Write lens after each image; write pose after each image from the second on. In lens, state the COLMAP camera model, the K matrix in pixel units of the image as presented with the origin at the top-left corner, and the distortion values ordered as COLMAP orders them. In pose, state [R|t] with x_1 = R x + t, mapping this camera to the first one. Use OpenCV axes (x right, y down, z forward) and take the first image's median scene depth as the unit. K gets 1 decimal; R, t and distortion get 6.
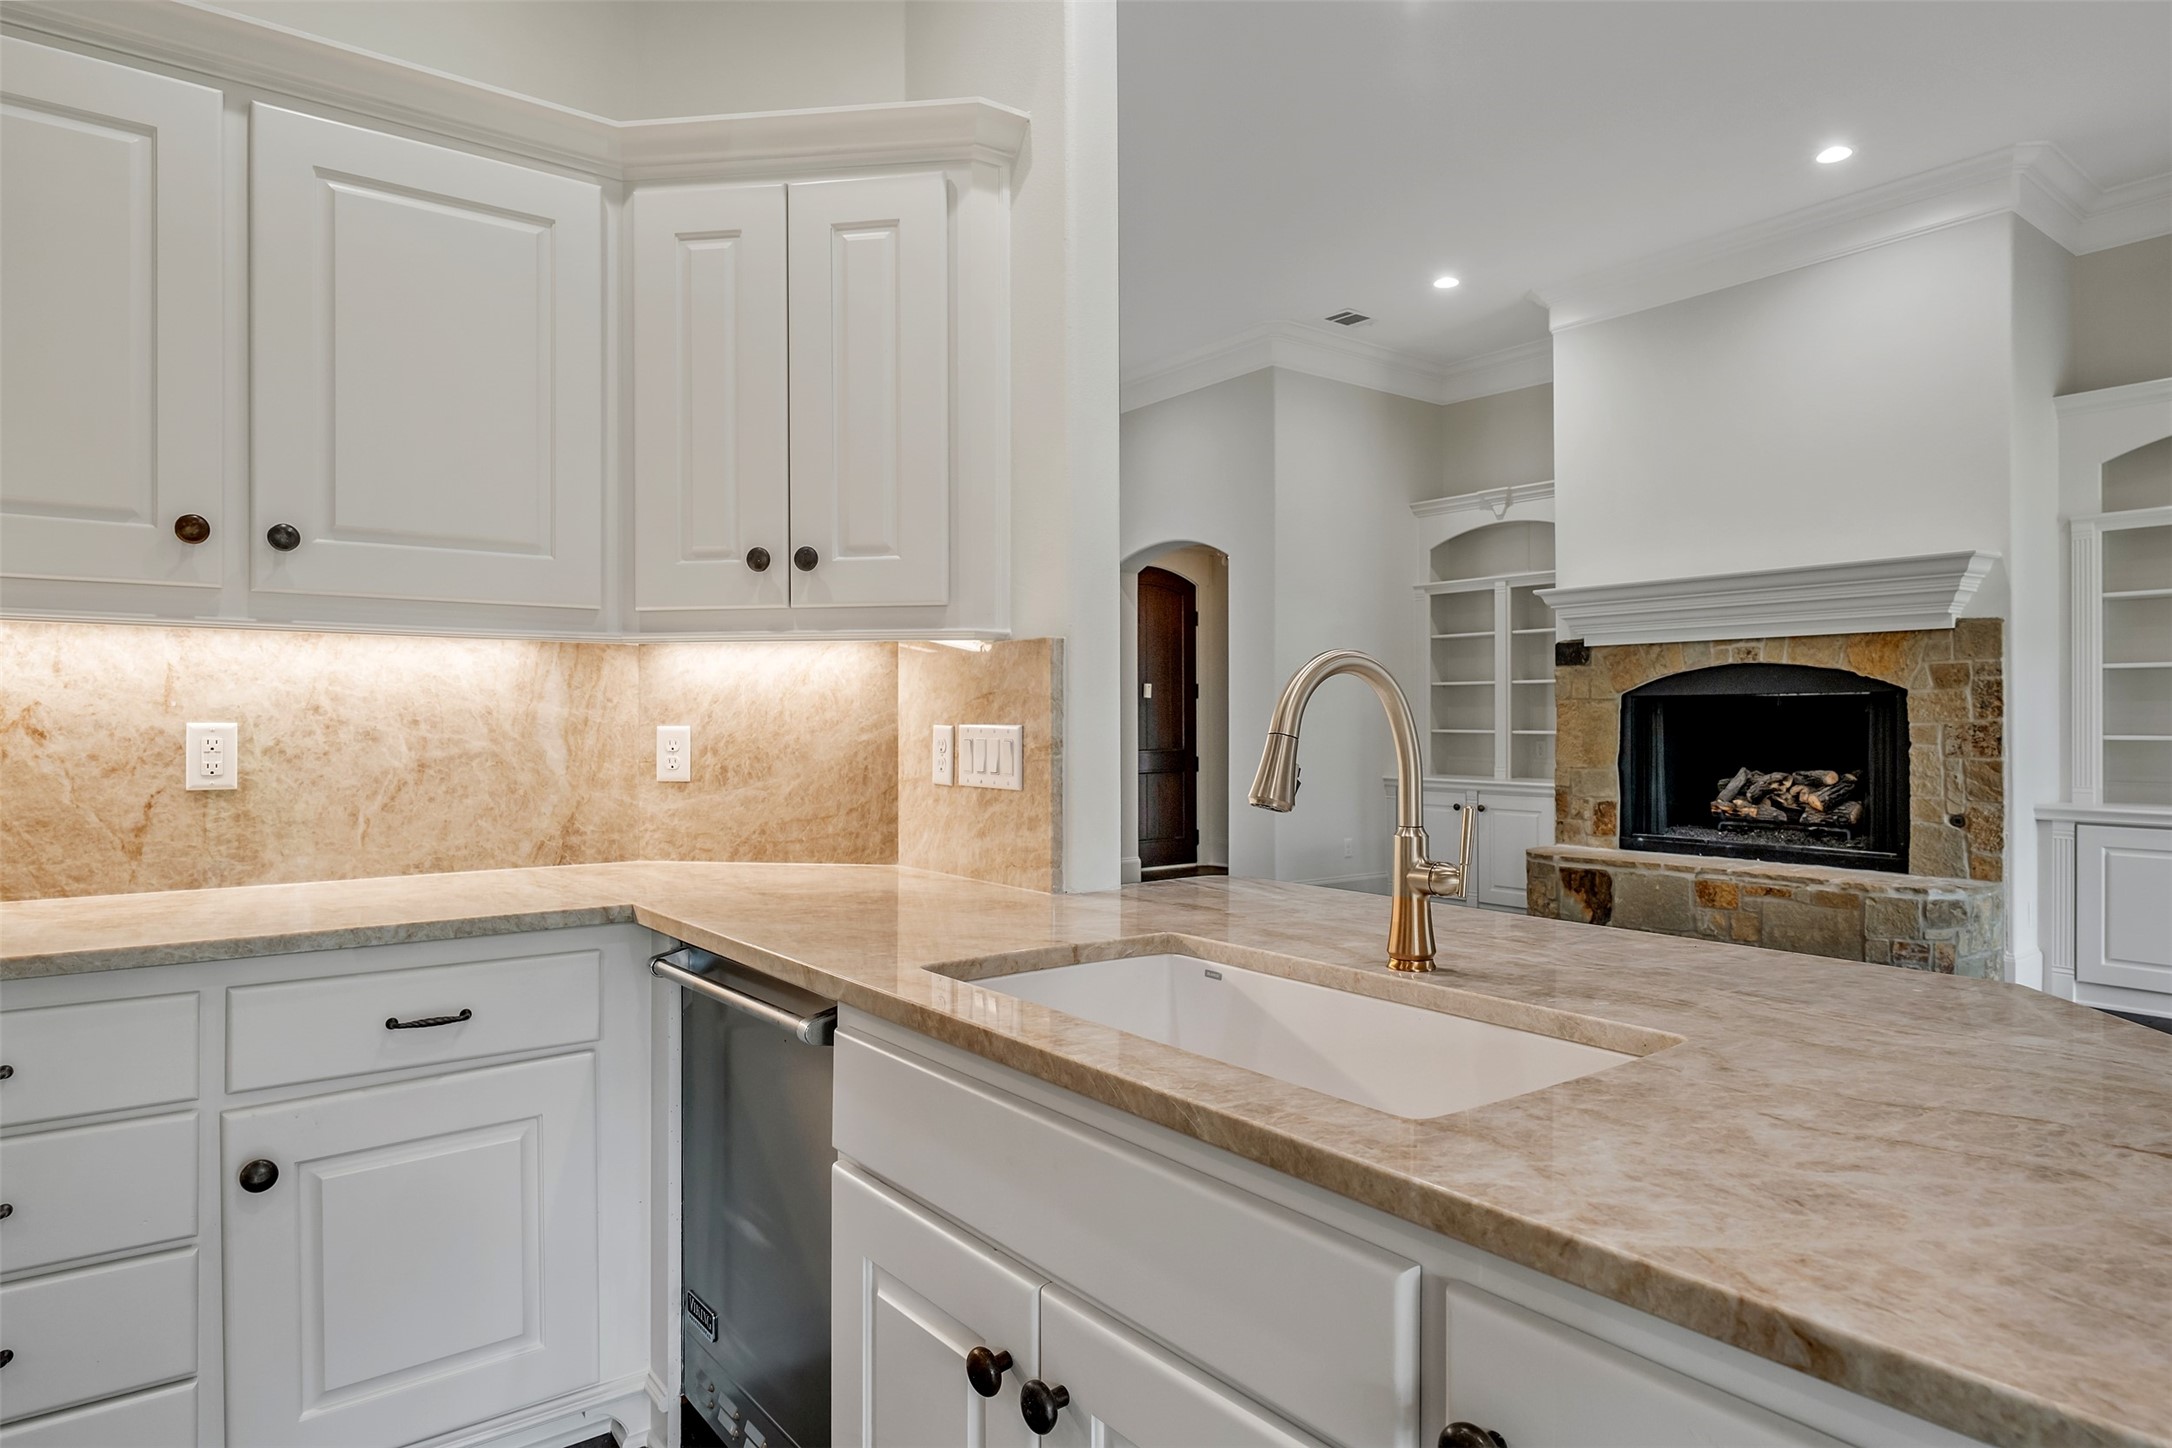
lens RADIAL K [[1276.8, 0, 1078.1], [0, 1276.8, 717.4], [0, 0, 1]] dist [0.003287, -0.002492]
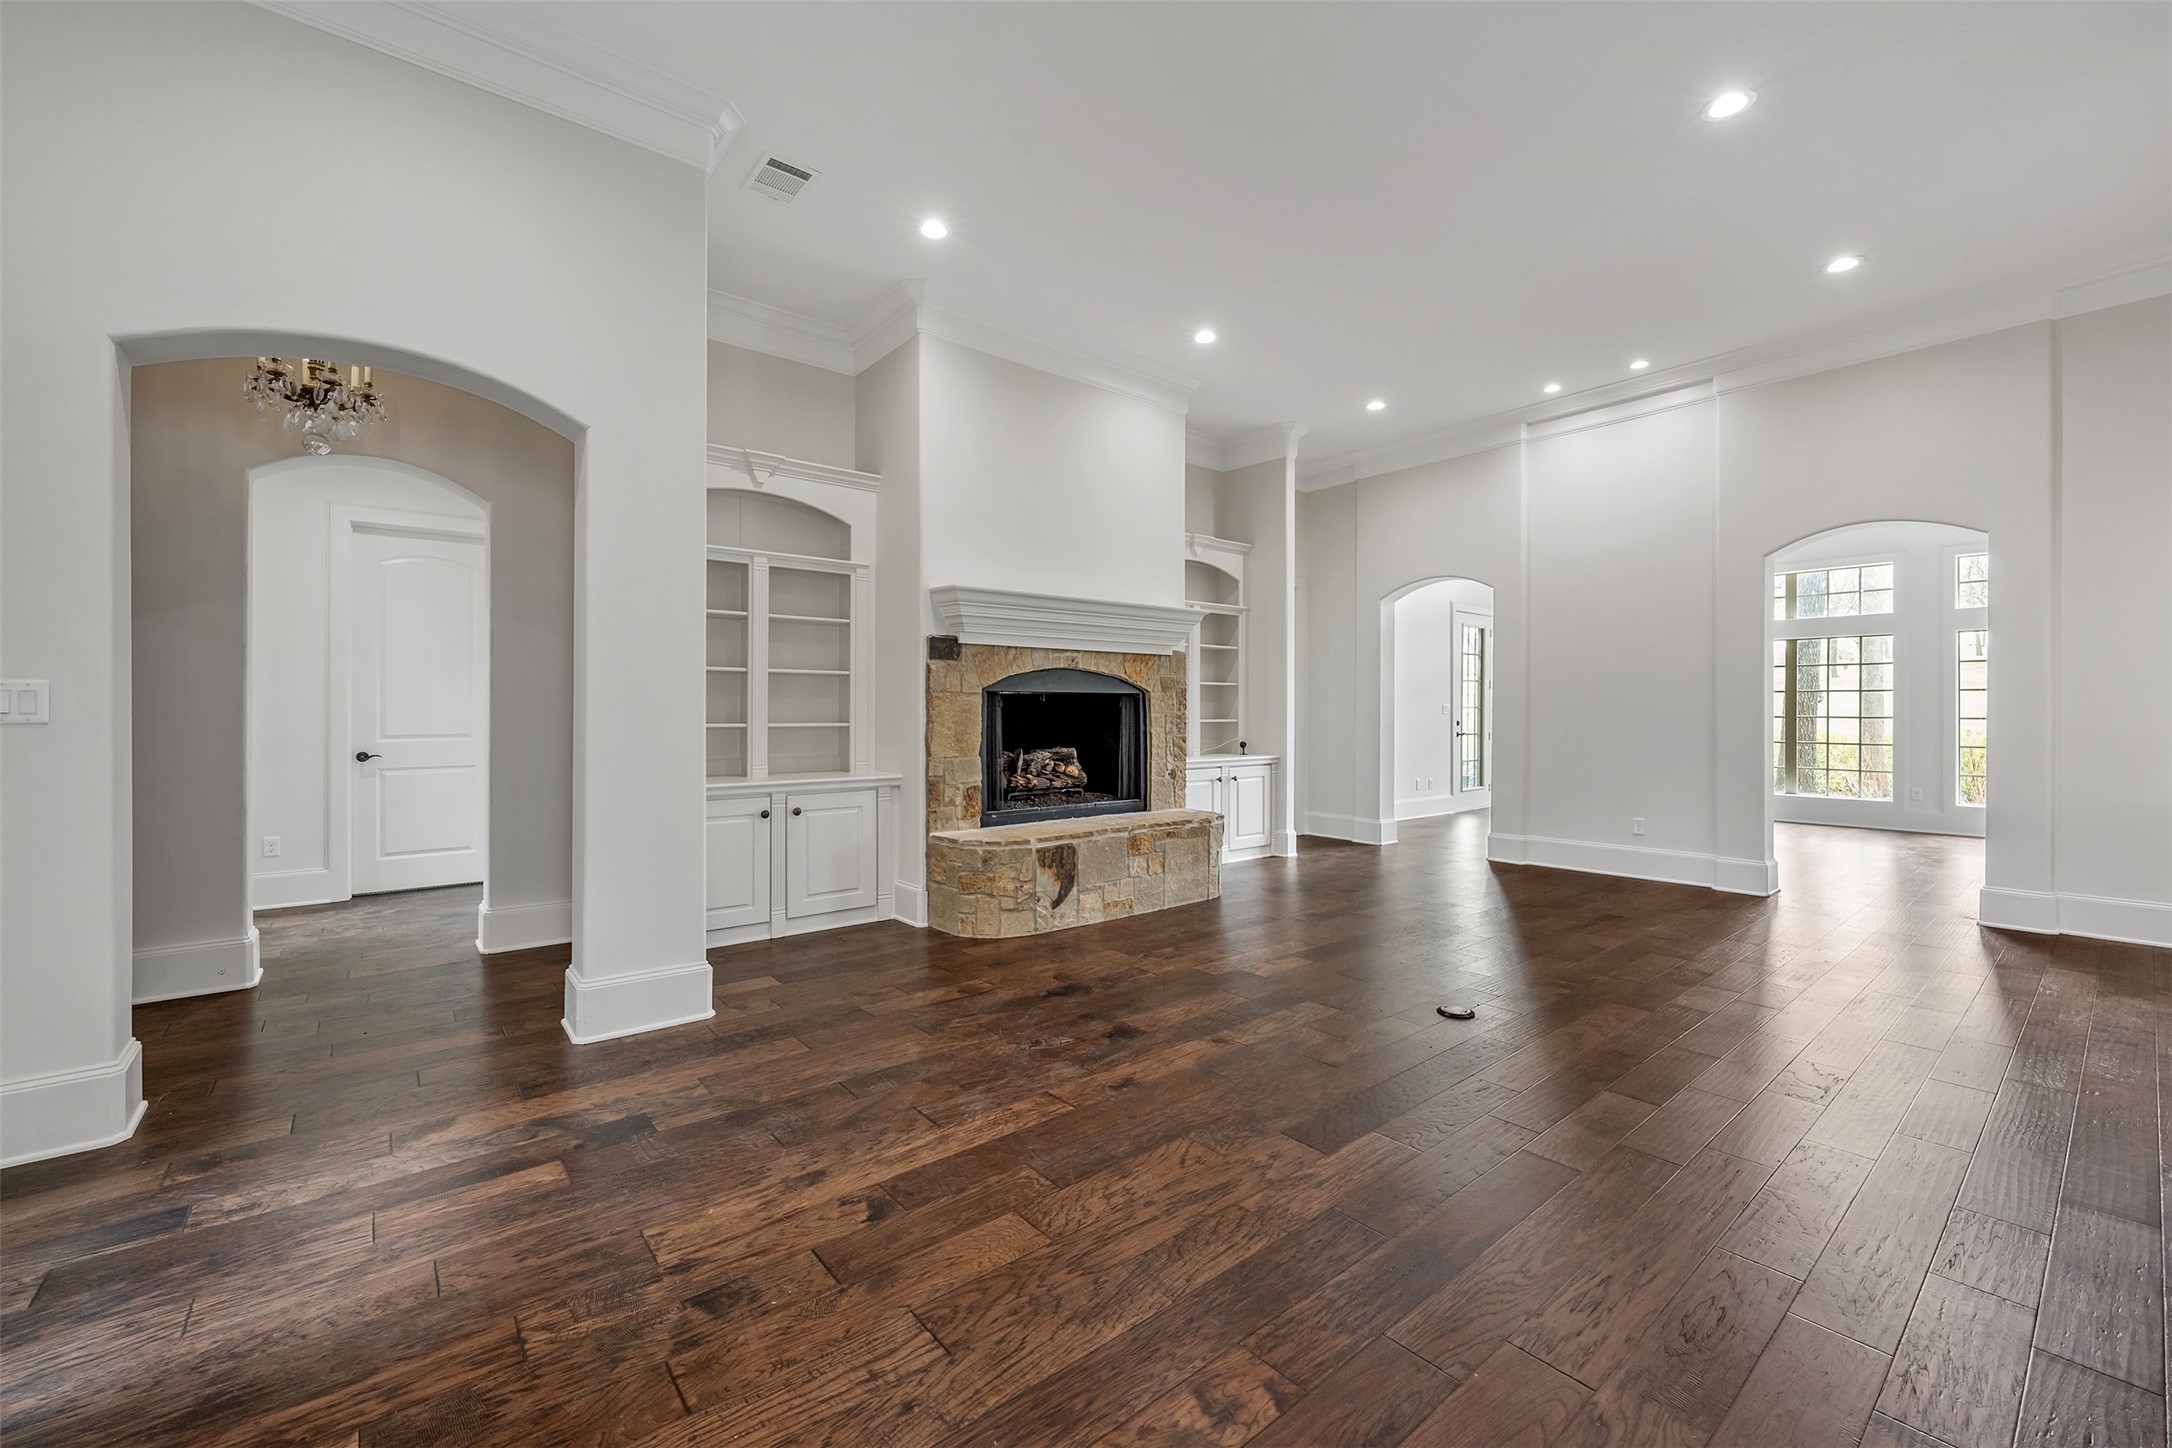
lens RADIAL K [[874.5, 0, 1087.3], [0, 874.5, 708.0], [0, 0, 1]] dist [-0.002782, -0.000281]
pose [[-0.037113, 0.003916, 0.999303, -0.425680], [-0.001776, 0.999990, -0.003985, 0.001938], [-0.999310, -0.001923, -0.037105, 1.162995]]
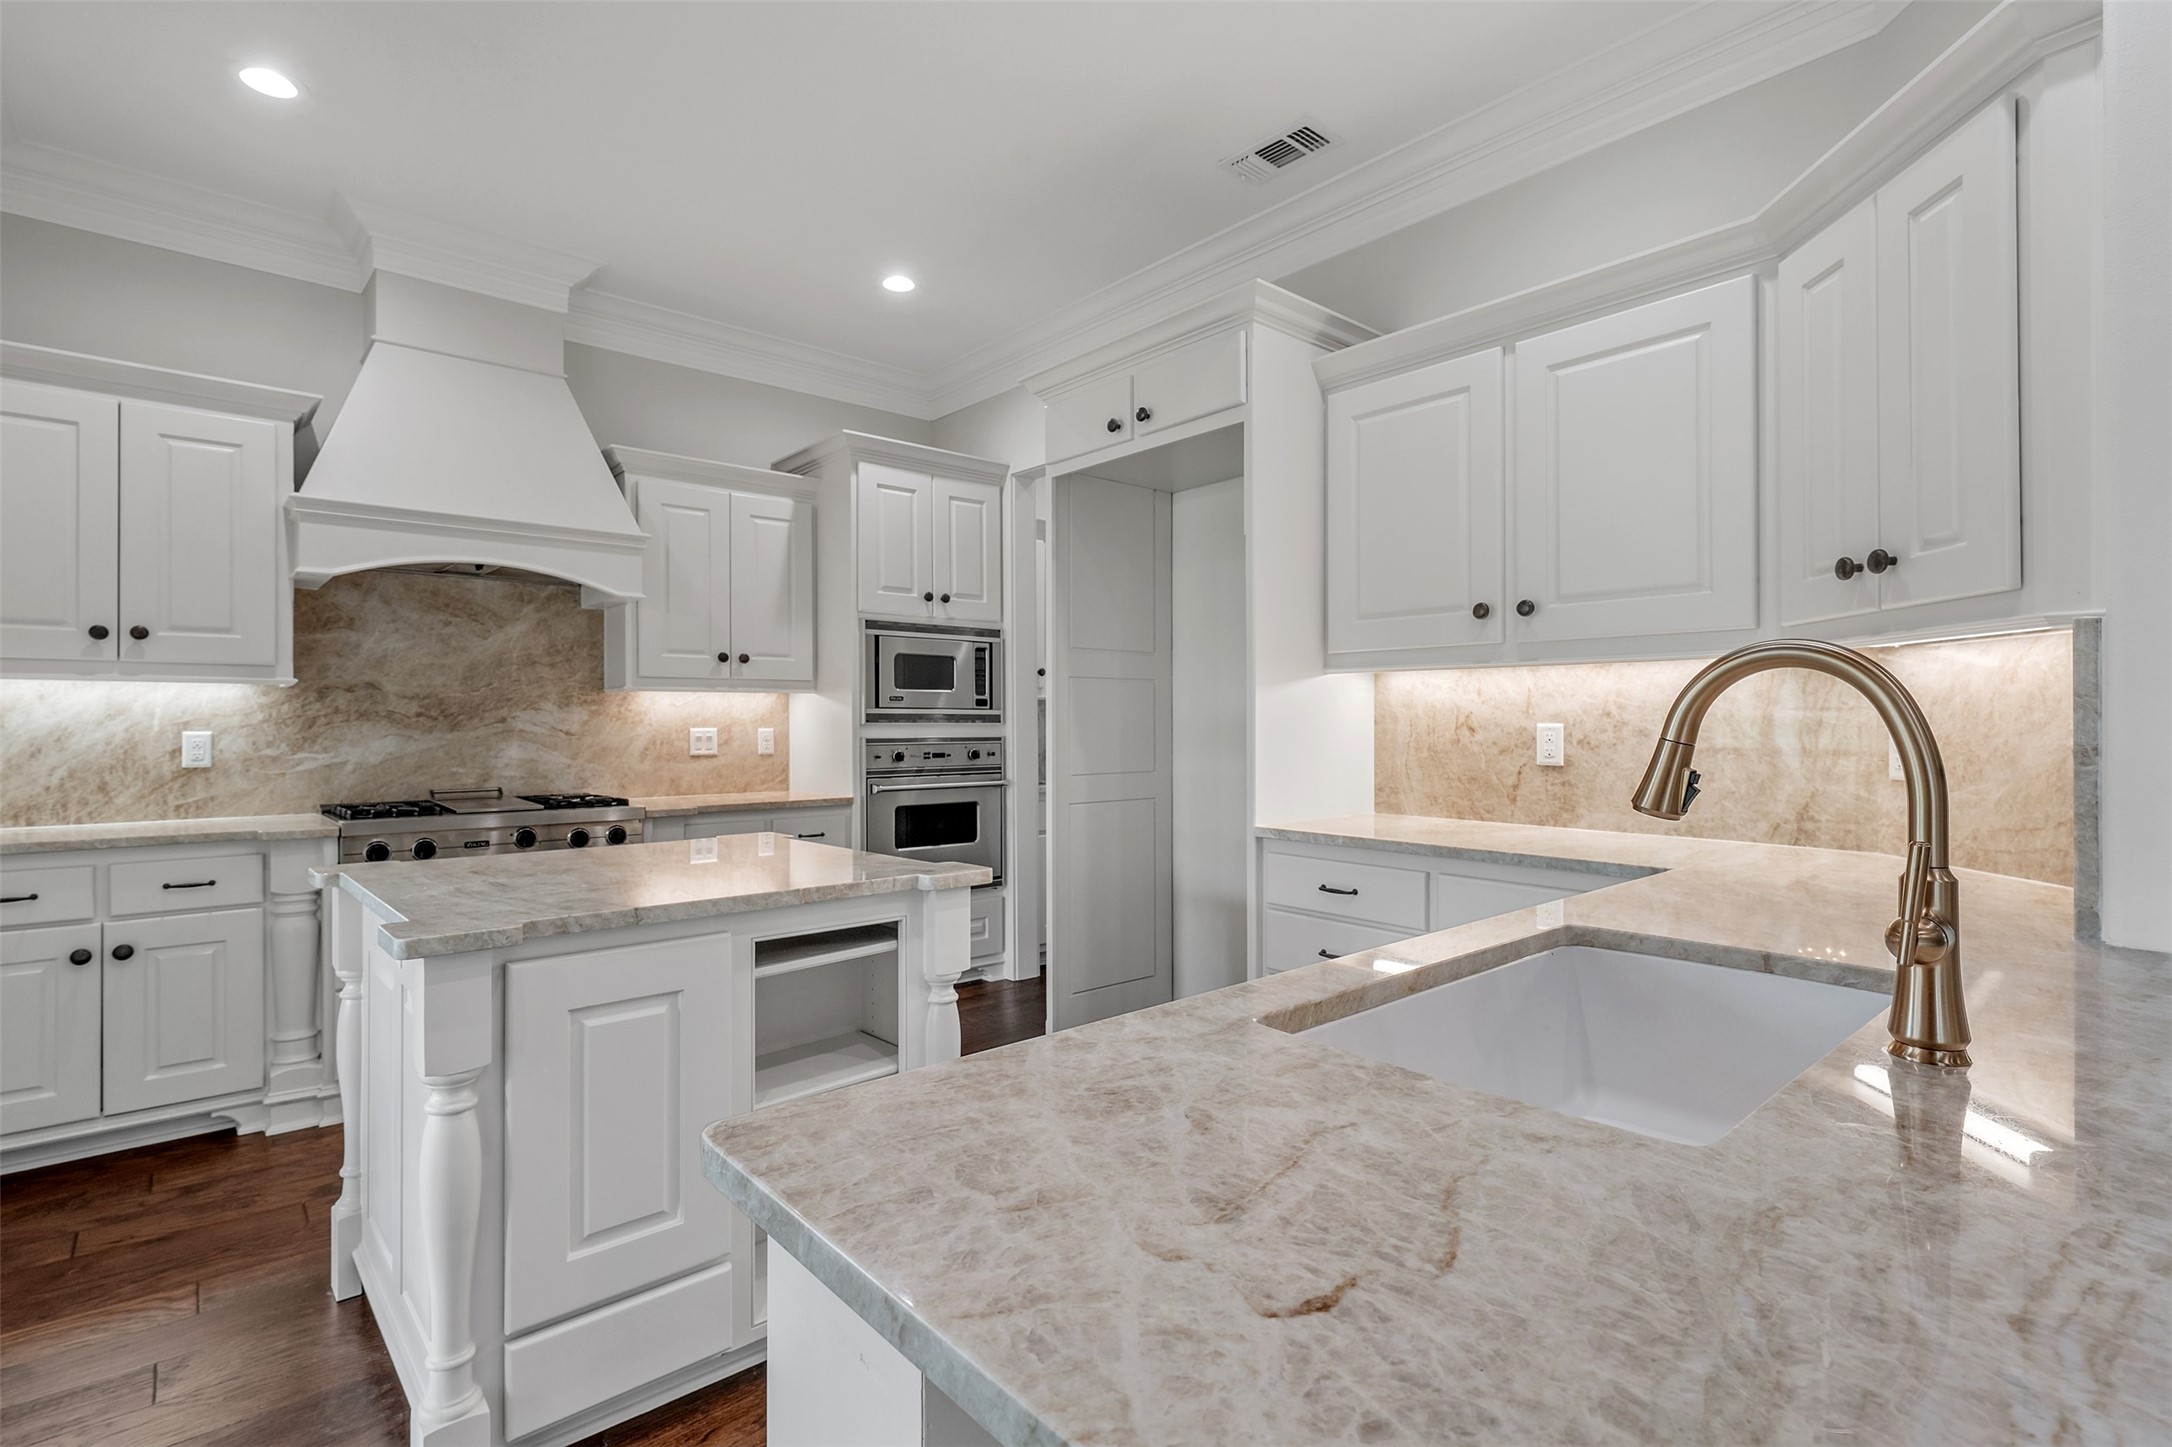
lens RADIAL K [[1023.3, 0, 1052.0], [0, 1023.3, 720.5], [0, 0, 1]] dist [0.000489, -0.000669]
pose [[0.038081, -0.001225, -0.999274, 0.263318], [0.003406, 0.999994, -0.001096, -0.000155], [0.999269, -0.003362, 0.038085, 0.147668]]
